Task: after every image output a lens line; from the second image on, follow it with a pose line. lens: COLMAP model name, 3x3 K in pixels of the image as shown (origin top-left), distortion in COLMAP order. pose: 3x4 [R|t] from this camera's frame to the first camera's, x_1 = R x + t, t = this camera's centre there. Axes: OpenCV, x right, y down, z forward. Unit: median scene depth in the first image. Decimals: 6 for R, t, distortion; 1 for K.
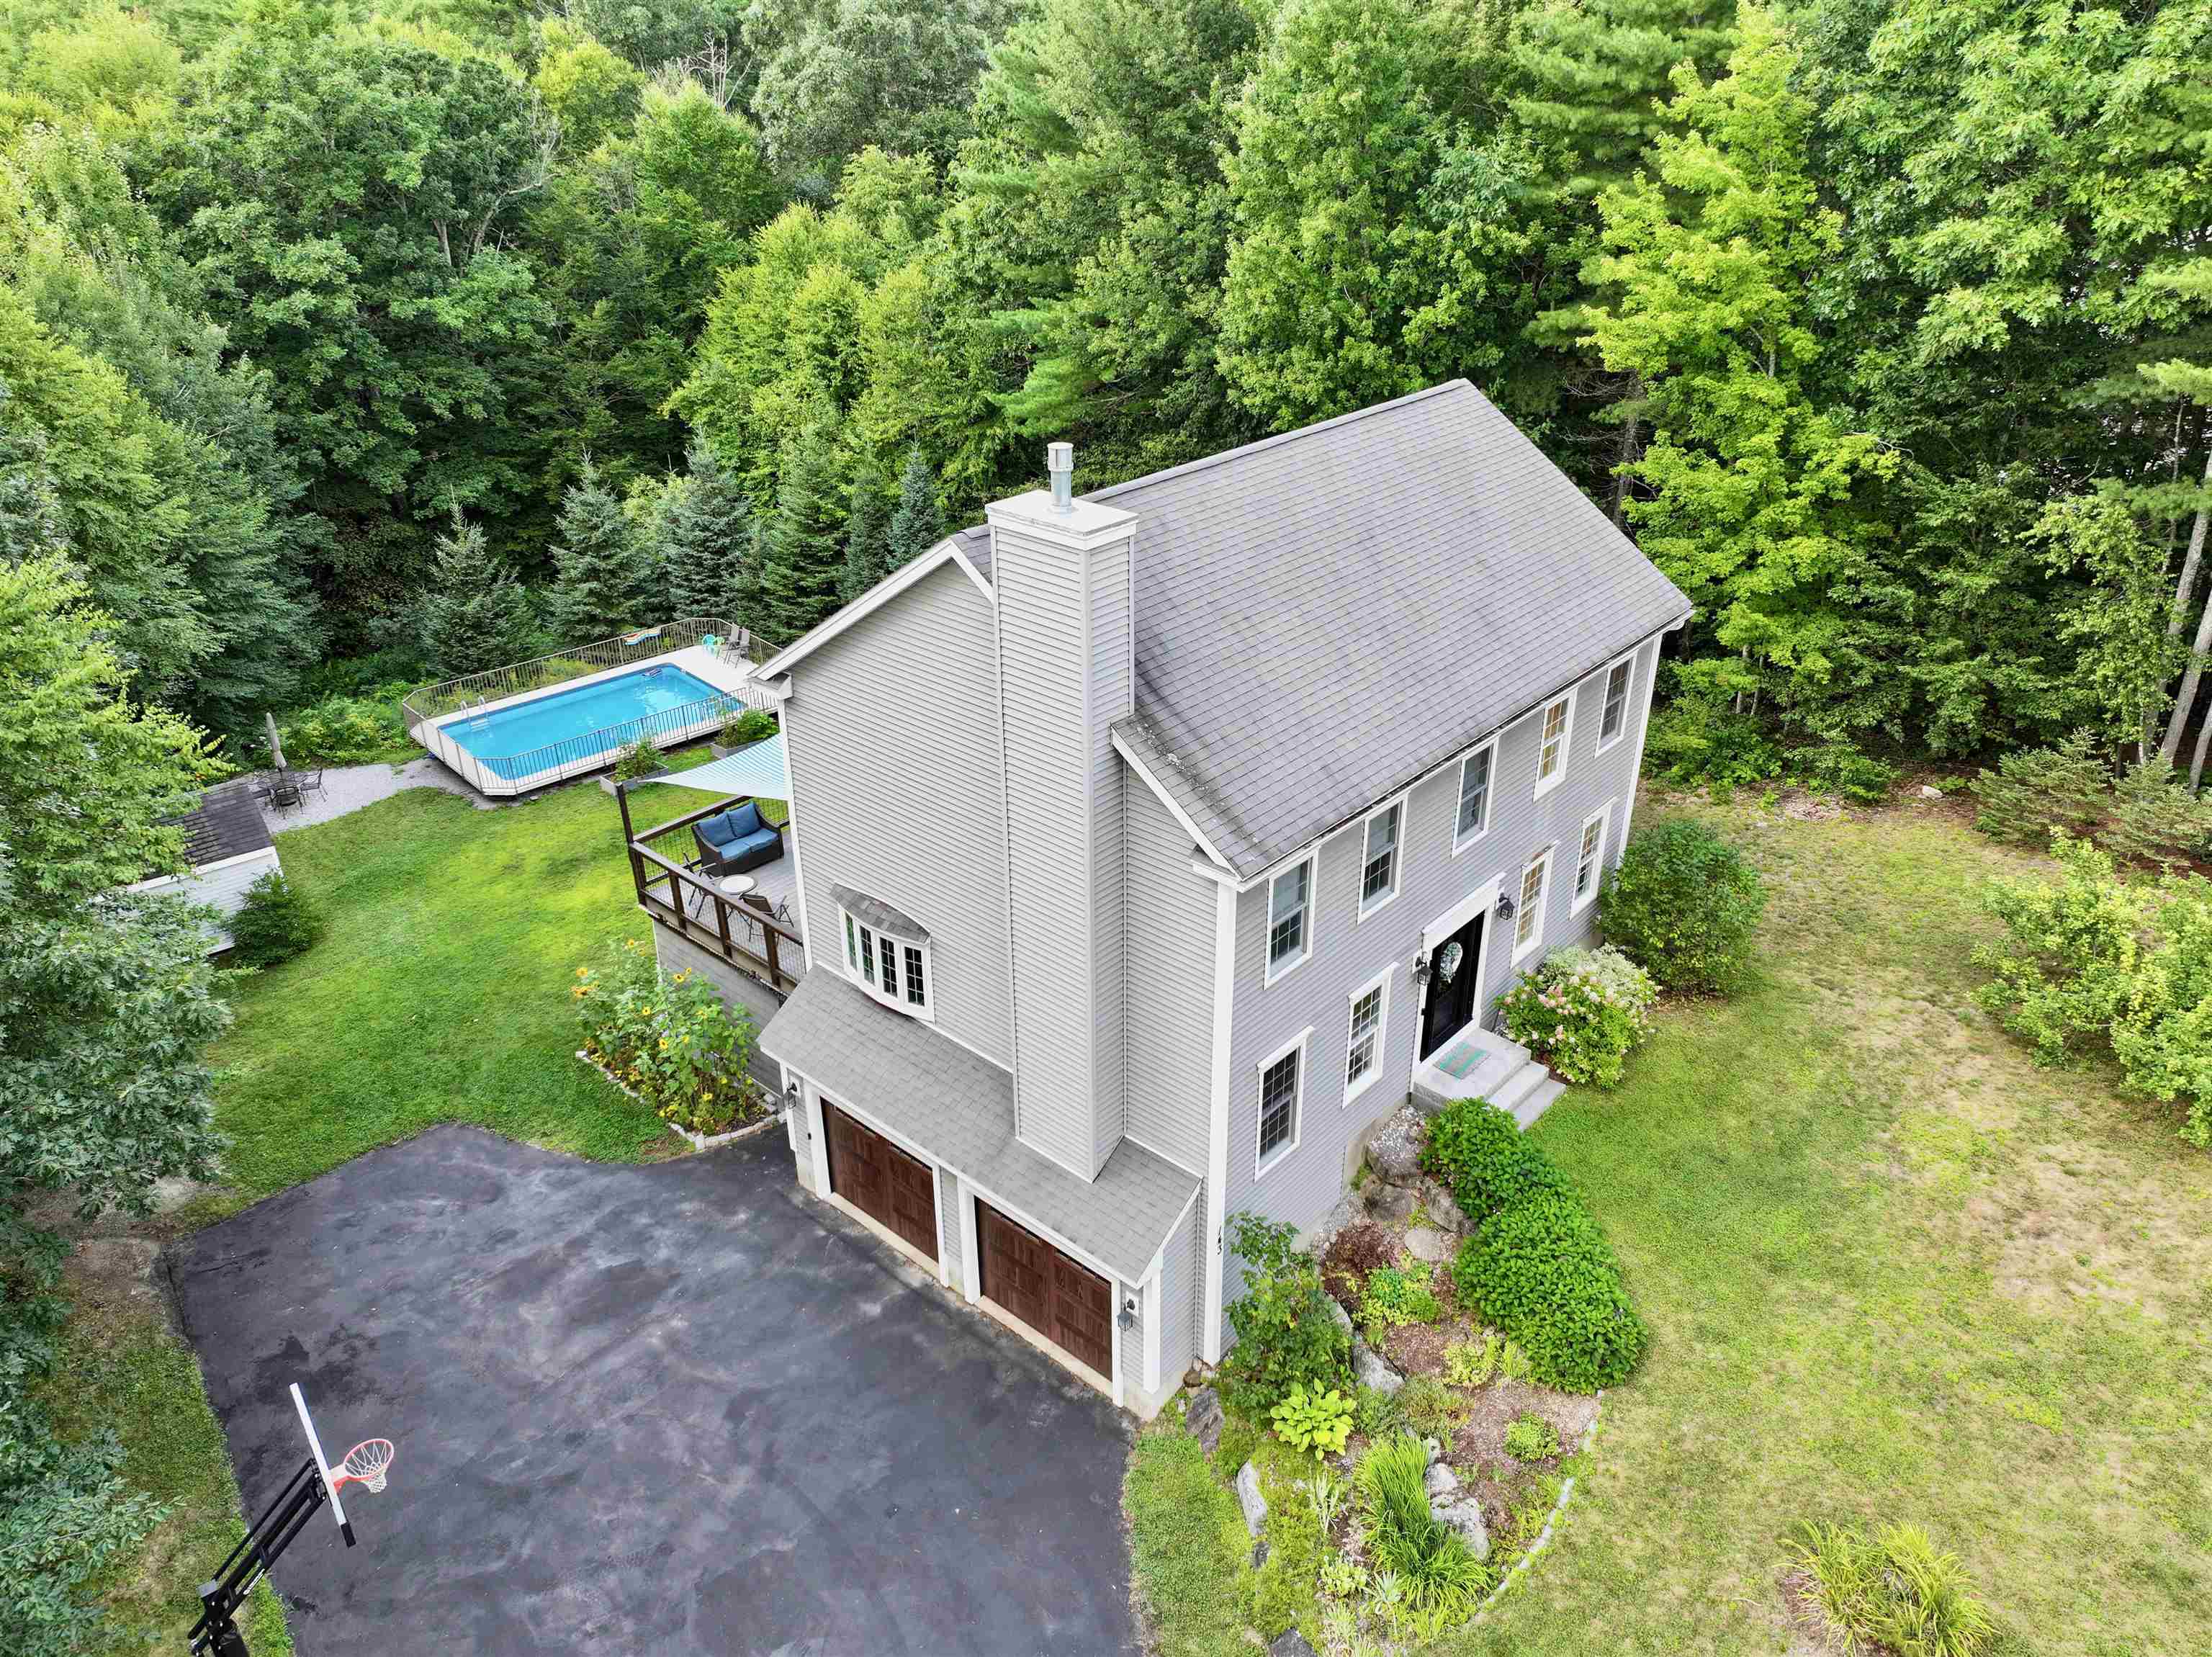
lens RADIAL K [[1543.6, 0, 1126.6], [0, 1543.6, 822.8], [0, 0, 1]] dist [0.011959, 0.000432]
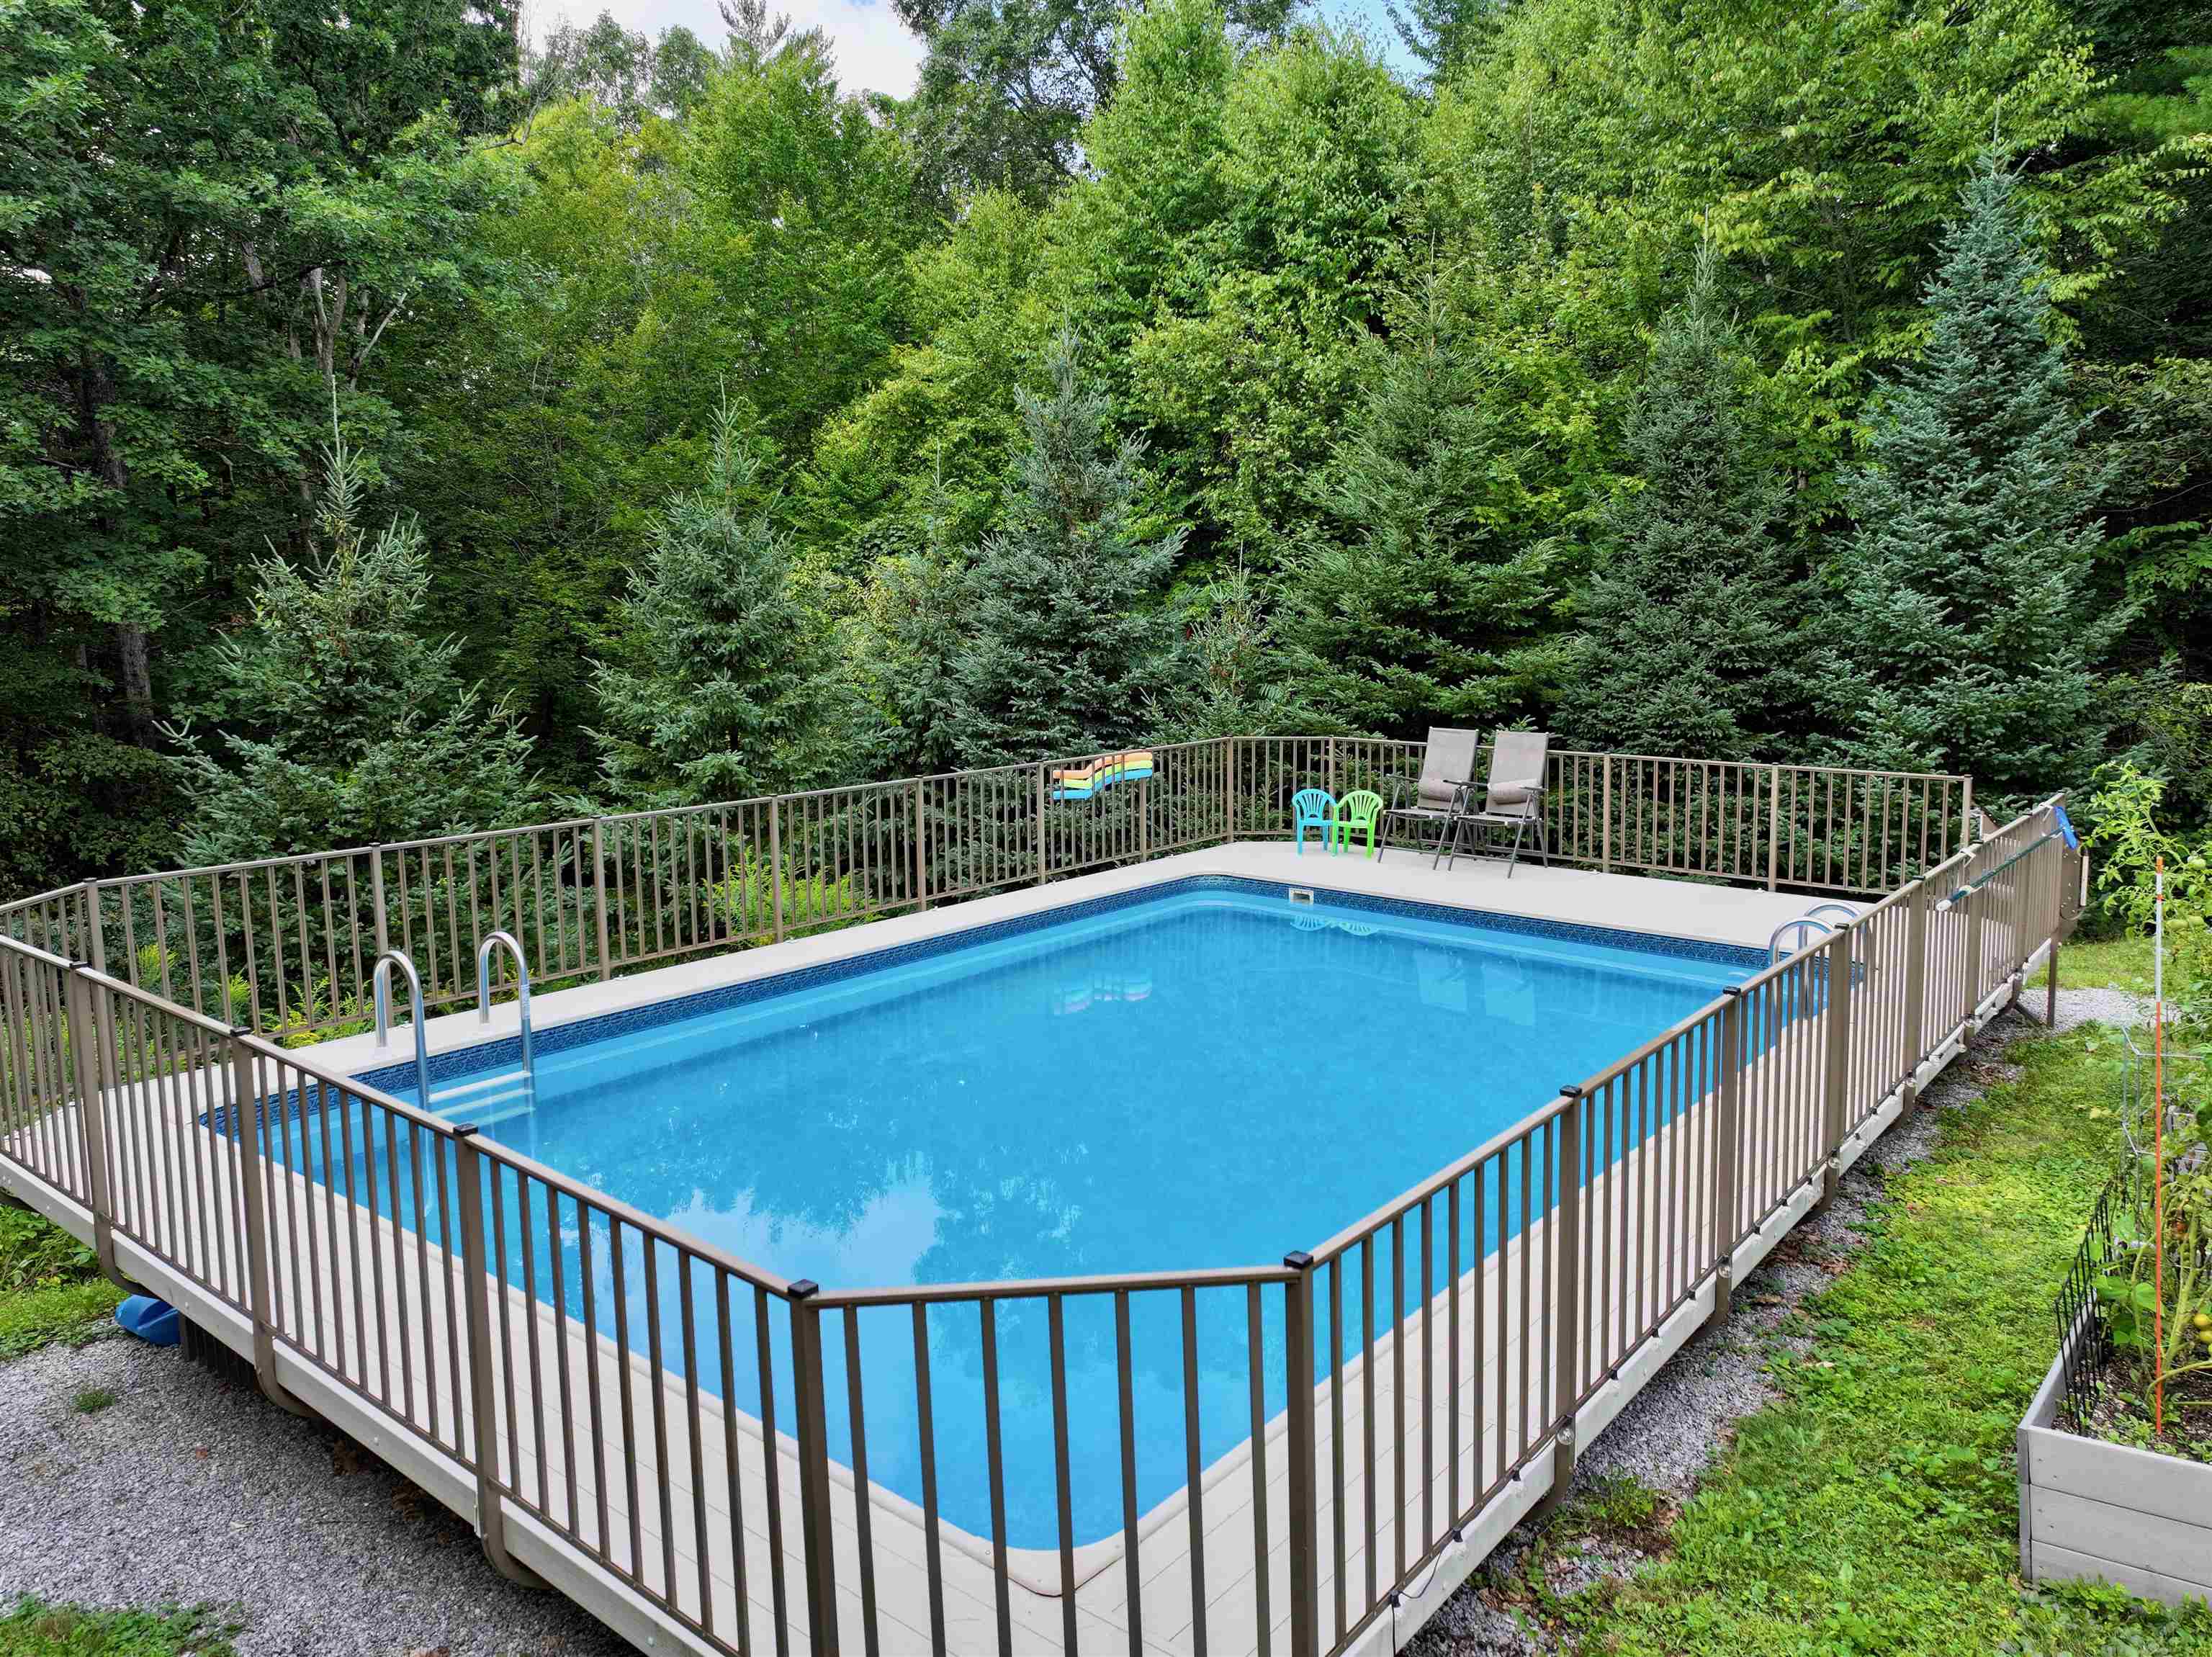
lens RADIAL K [[1552.1, 0, 1106.0], [0, 1552.1, 828.5], [0, 0, 1]] dist [0.010198, 0.009902]
pose [[0.991412, -0.018690, 0.129431, -0.558302], [0.059345, 0.946256, -0.317926, -0.050736], [-0.116533, 0.322877, 0.939239, 1.233220]]
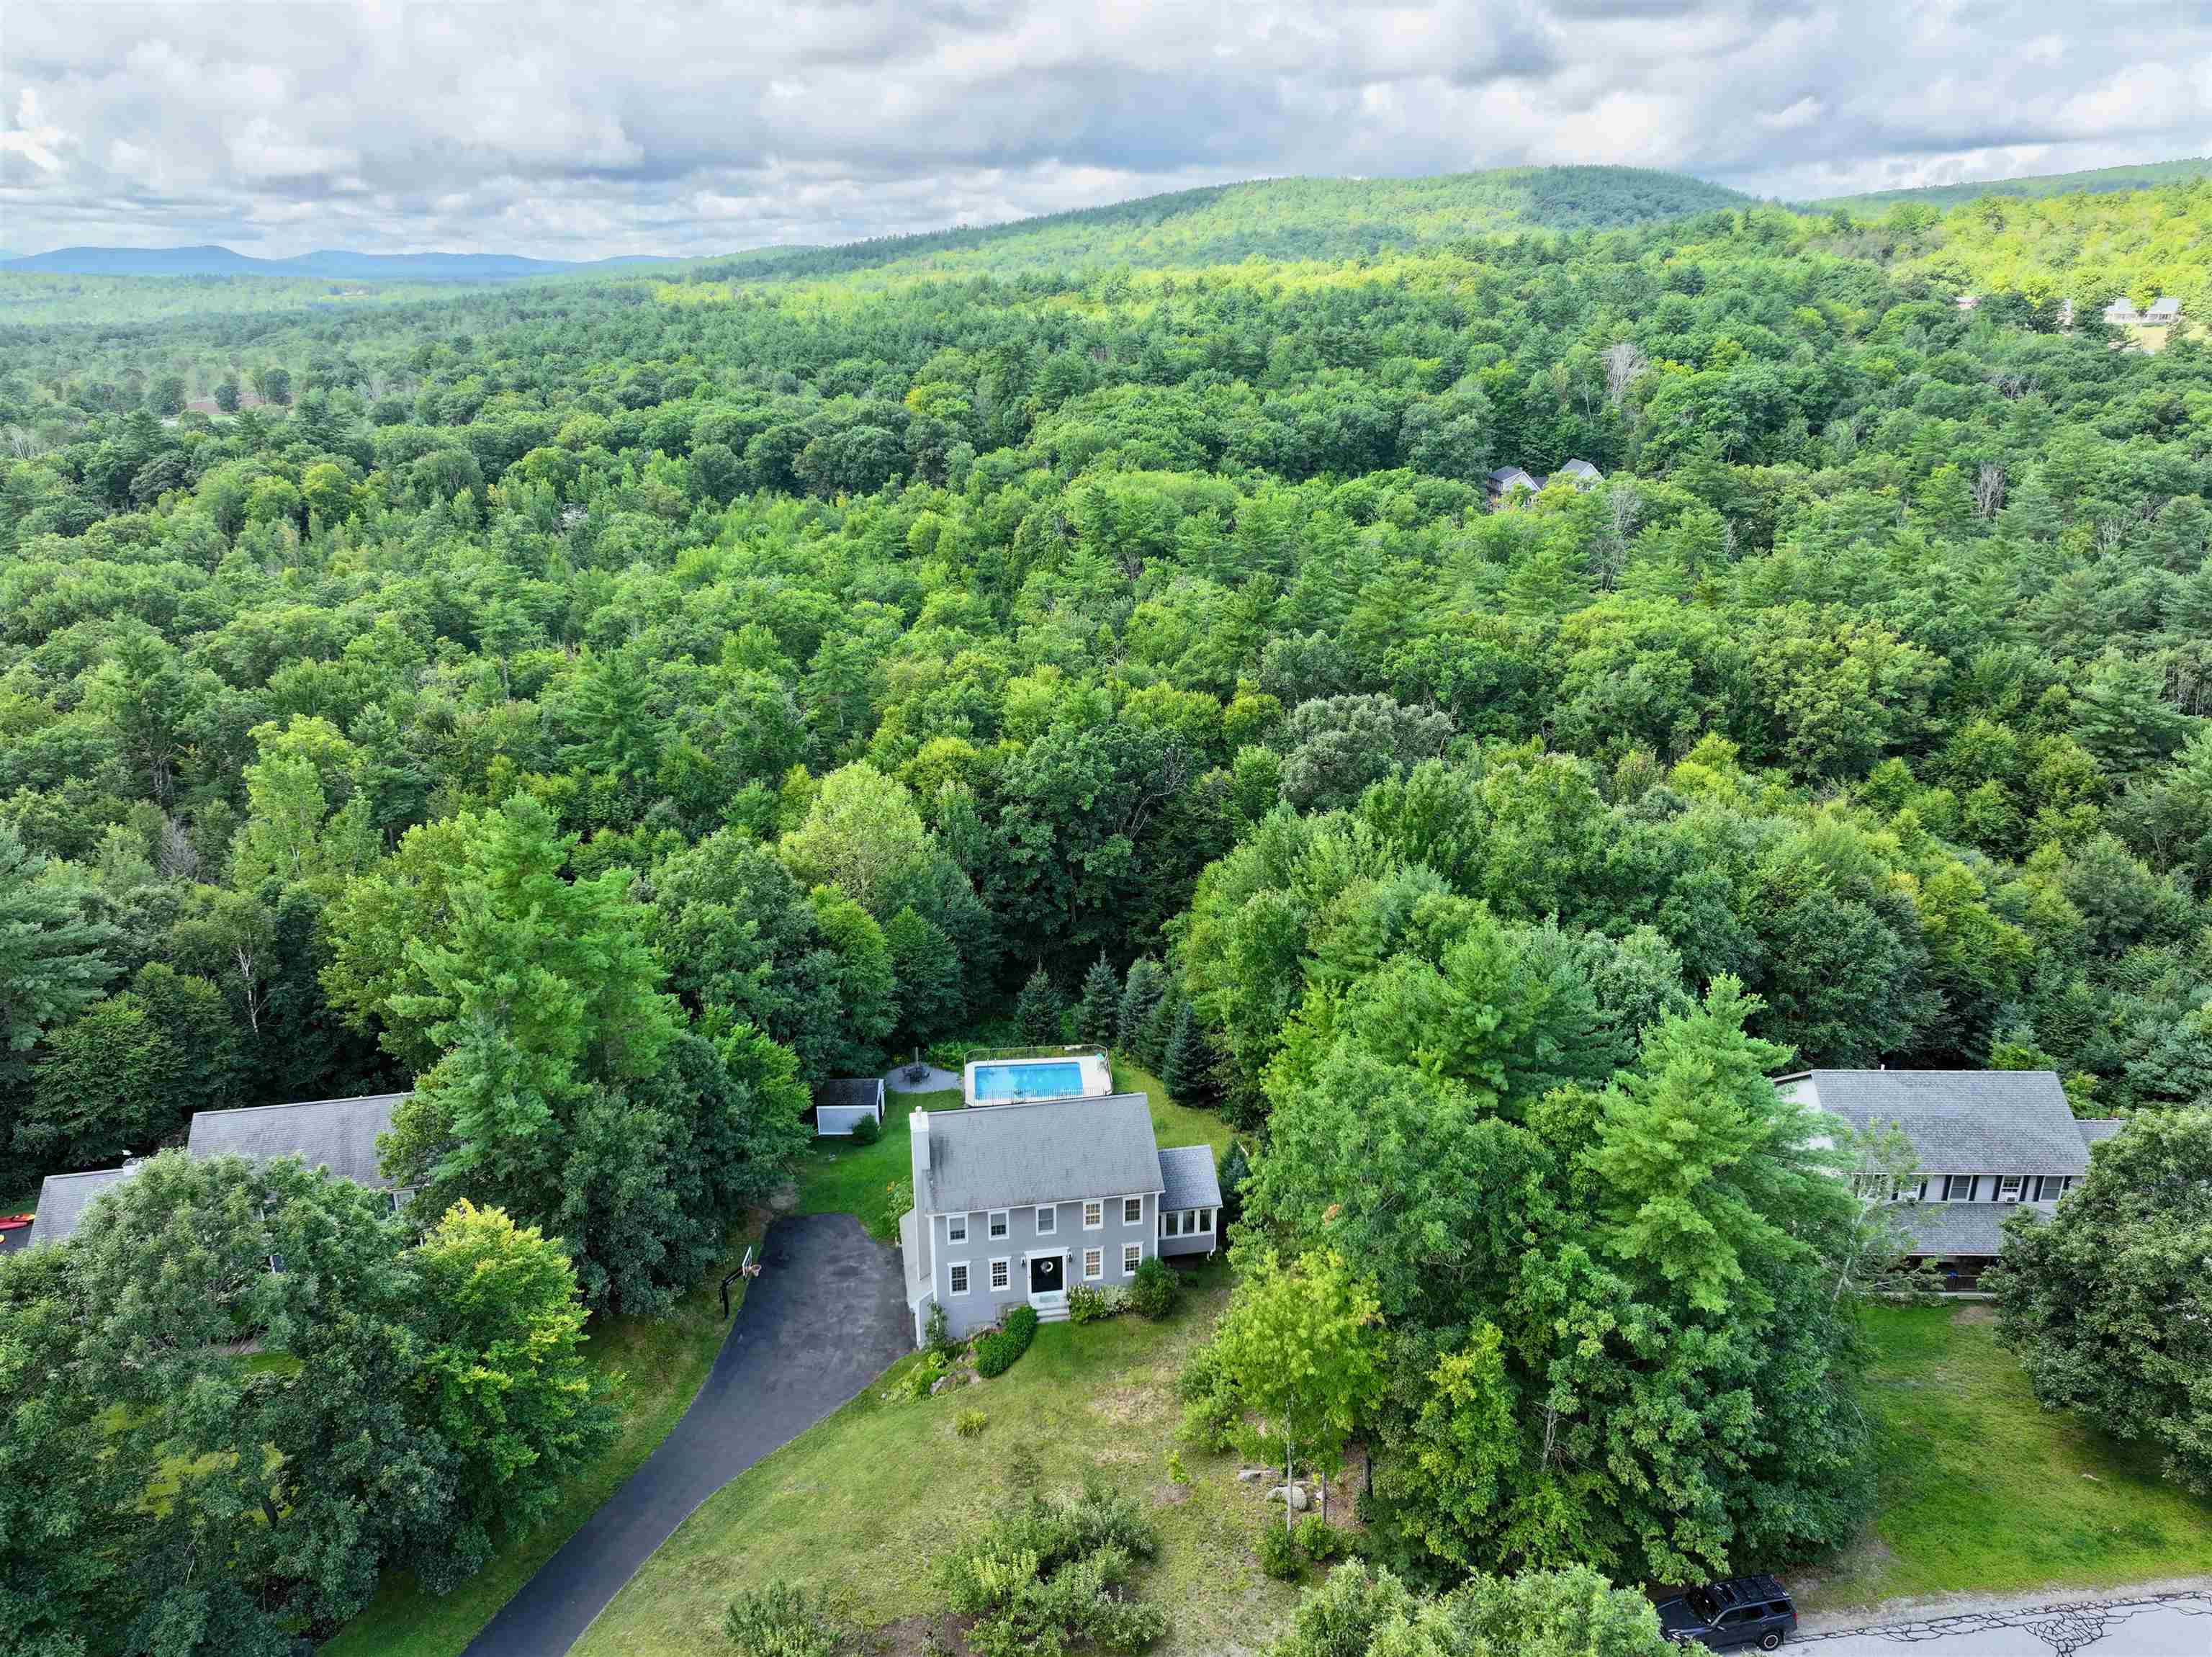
lens RADIAL K [[1552.1, 0, 1106.0], [0, 1552.1, 828.5], [0, 0, 1]] dist [0.010198, 0.009902]
pose [[0.786106, 0.208081, -0.582013, 1.566416], [-0.292621, 0.954708, -0.053908, -0.508773], [0.544435, 0.212687, 0.811391, -1.410000]]
